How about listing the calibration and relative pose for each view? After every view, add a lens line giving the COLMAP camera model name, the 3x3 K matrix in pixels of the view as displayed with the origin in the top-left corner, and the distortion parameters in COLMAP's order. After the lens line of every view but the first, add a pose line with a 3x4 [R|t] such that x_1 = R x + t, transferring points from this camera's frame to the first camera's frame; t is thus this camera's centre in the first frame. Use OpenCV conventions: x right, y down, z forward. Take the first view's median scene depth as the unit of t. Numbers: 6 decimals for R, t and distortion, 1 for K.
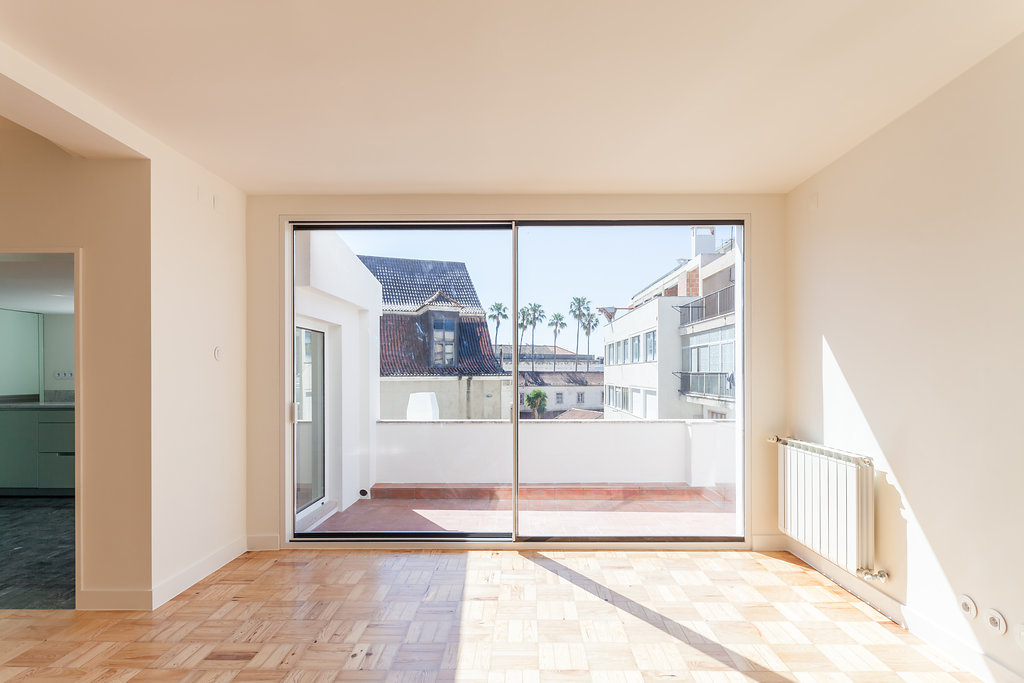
lens RADIAL K [[732.8, 0, 649.9], [0, 732.8, 369.5], [0, 0, 1]] dist [-0.001383, -0.001698]
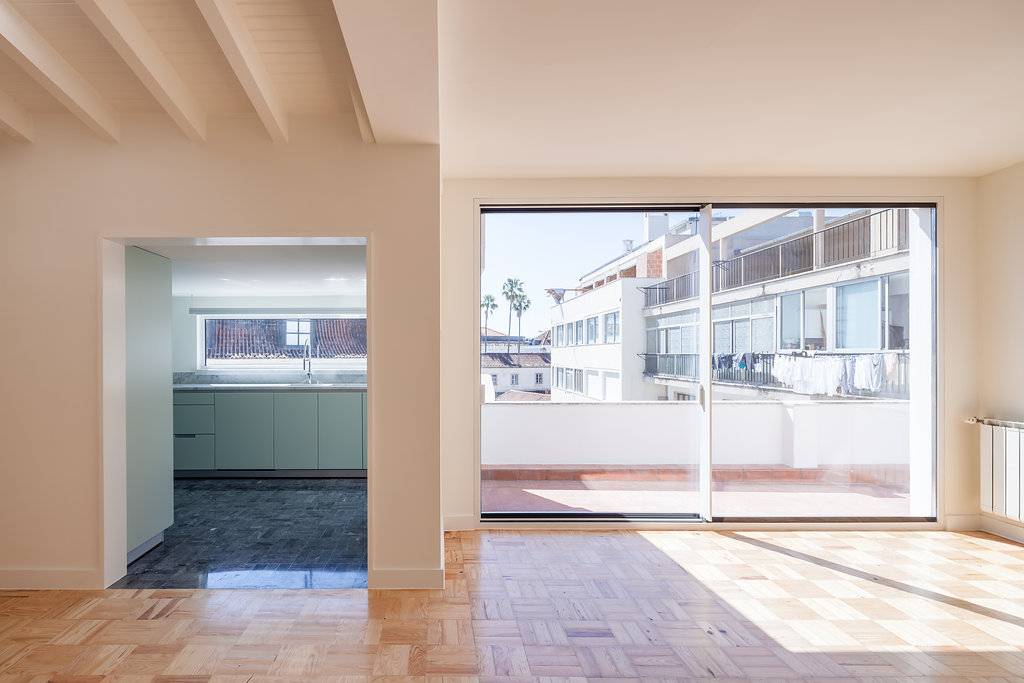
lens RADIAL K [[732.8, 0, 478.6], [0, 732.8, 363.7], [0, 0, 1]] dist [-0.001383, -0.001698]
pose [[1.000000, -0.000338, 0.000450, -0.186072], [0.000329, 0.999840, 0.017901, -0.000571], [-0.000456, -0.017901, 0.999840, -0.002711]]
